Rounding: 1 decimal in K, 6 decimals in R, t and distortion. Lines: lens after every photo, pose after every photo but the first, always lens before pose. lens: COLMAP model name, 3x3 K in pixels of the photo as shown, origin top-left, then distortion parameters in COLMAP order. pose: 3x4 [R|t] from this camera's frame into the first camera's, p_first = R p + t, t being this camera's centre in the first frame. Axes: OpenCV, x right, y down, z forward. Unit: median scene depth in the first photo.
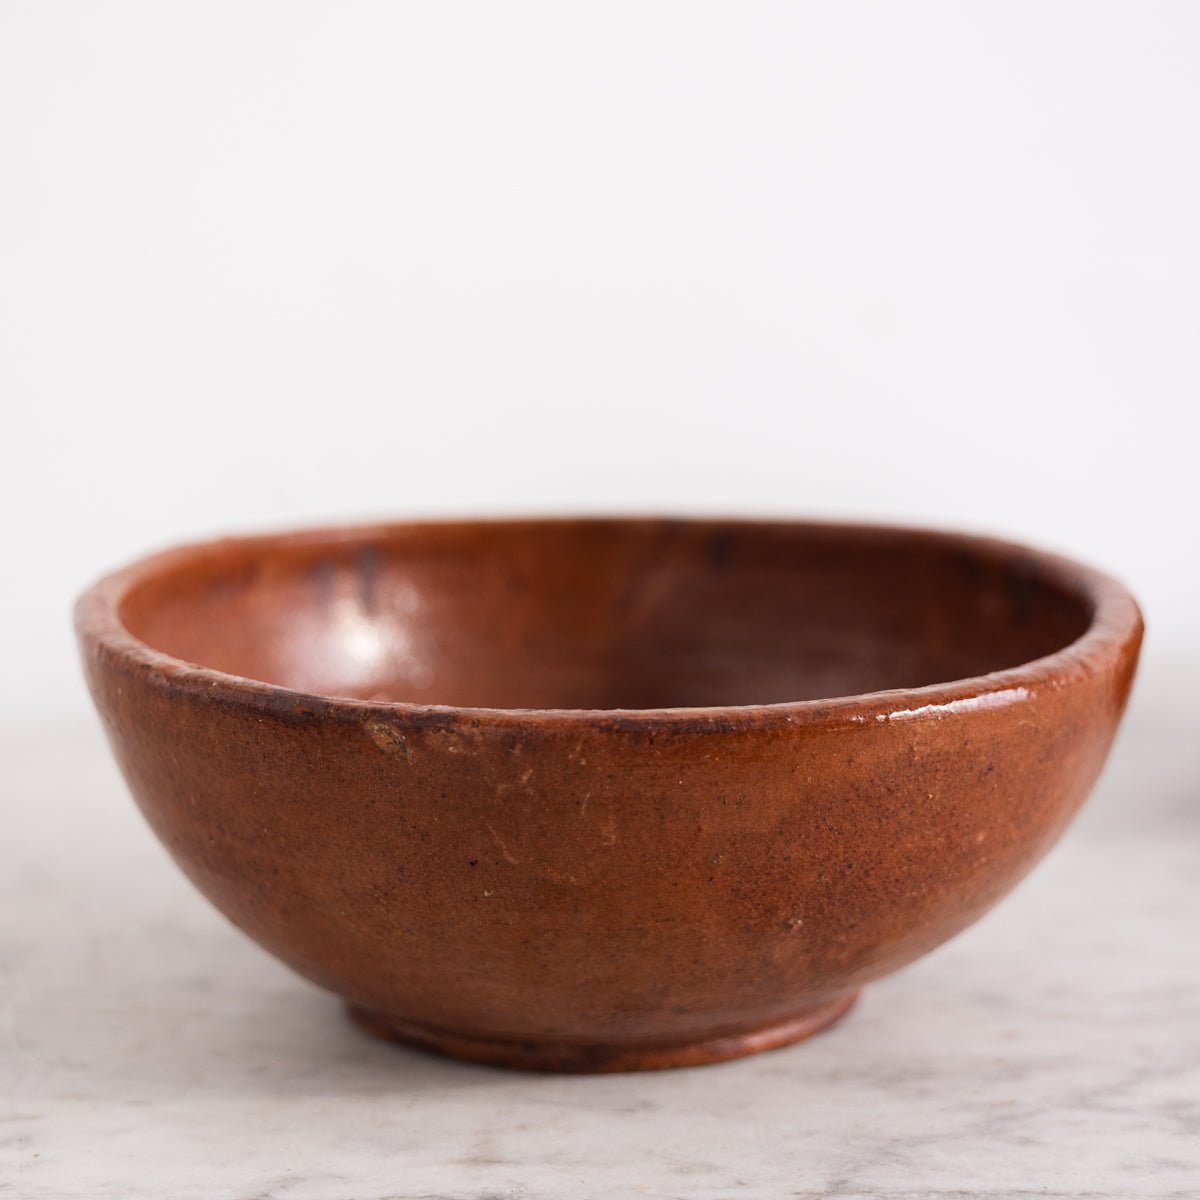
lens RADIAL K [[3360.3, 0, 580.1], [0, 3360.3, 580.8], [0, 0, 1]] dist [0.017326, 0.064910]
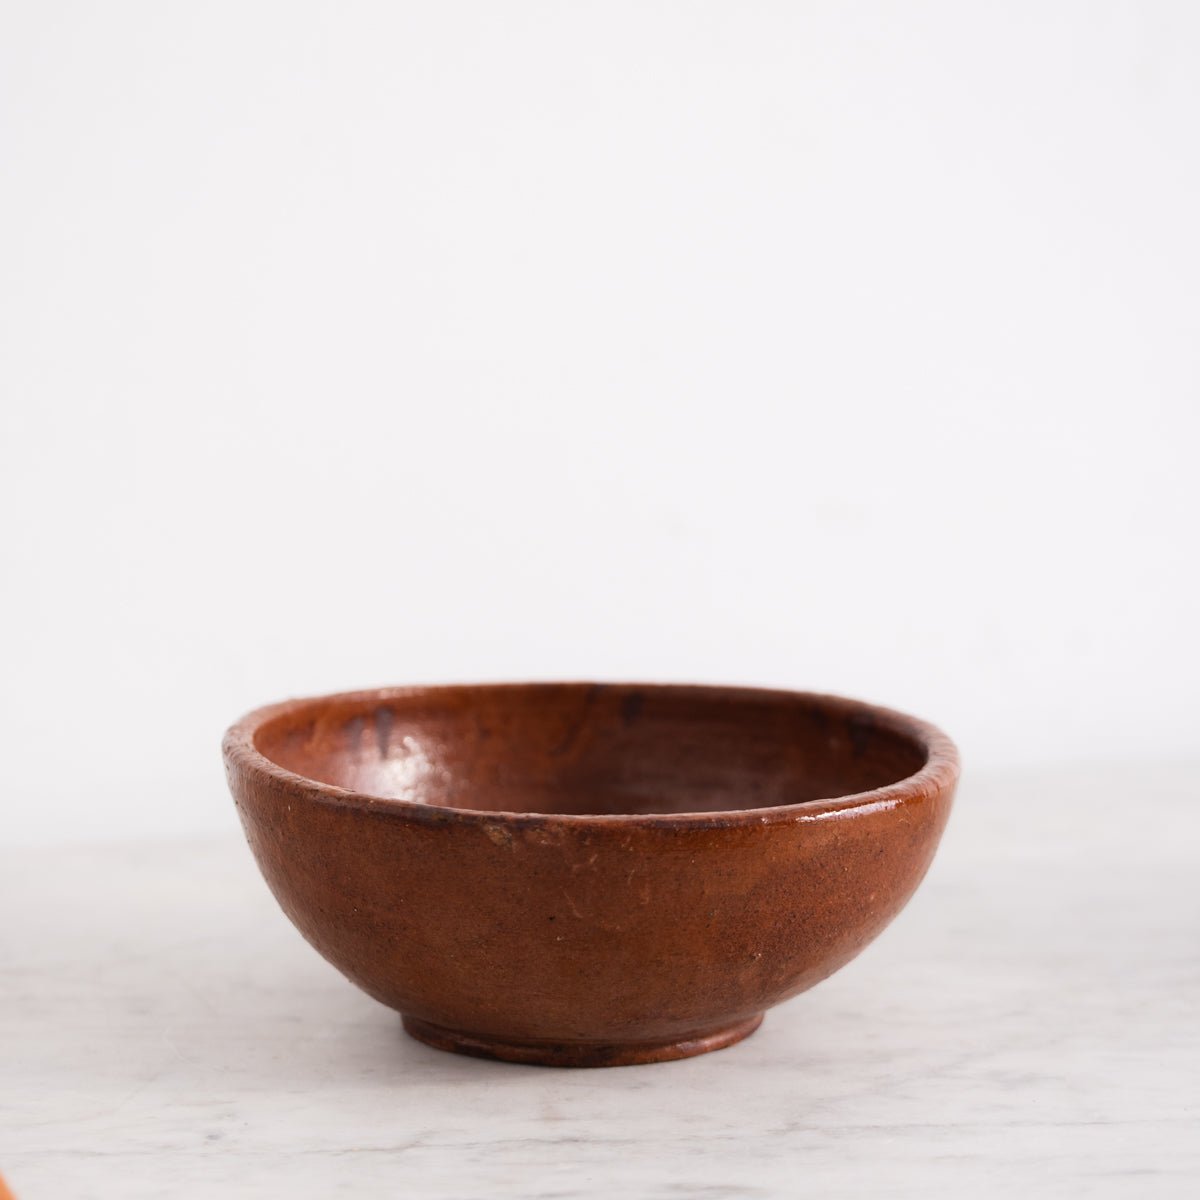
lens RADIAL K [[3288.1, 0, 600.0], [0, 3288.1, 600.0], [0, 0, 1]] dist [-0.124522, 0.321197]
pose [[0.989906, -0.004042, 0.141667, -0.216707], [0.009527, 0.999230, -0.038063, -0.002054], [-0.141404, 0.039029, 0.989182, -0.458344]]
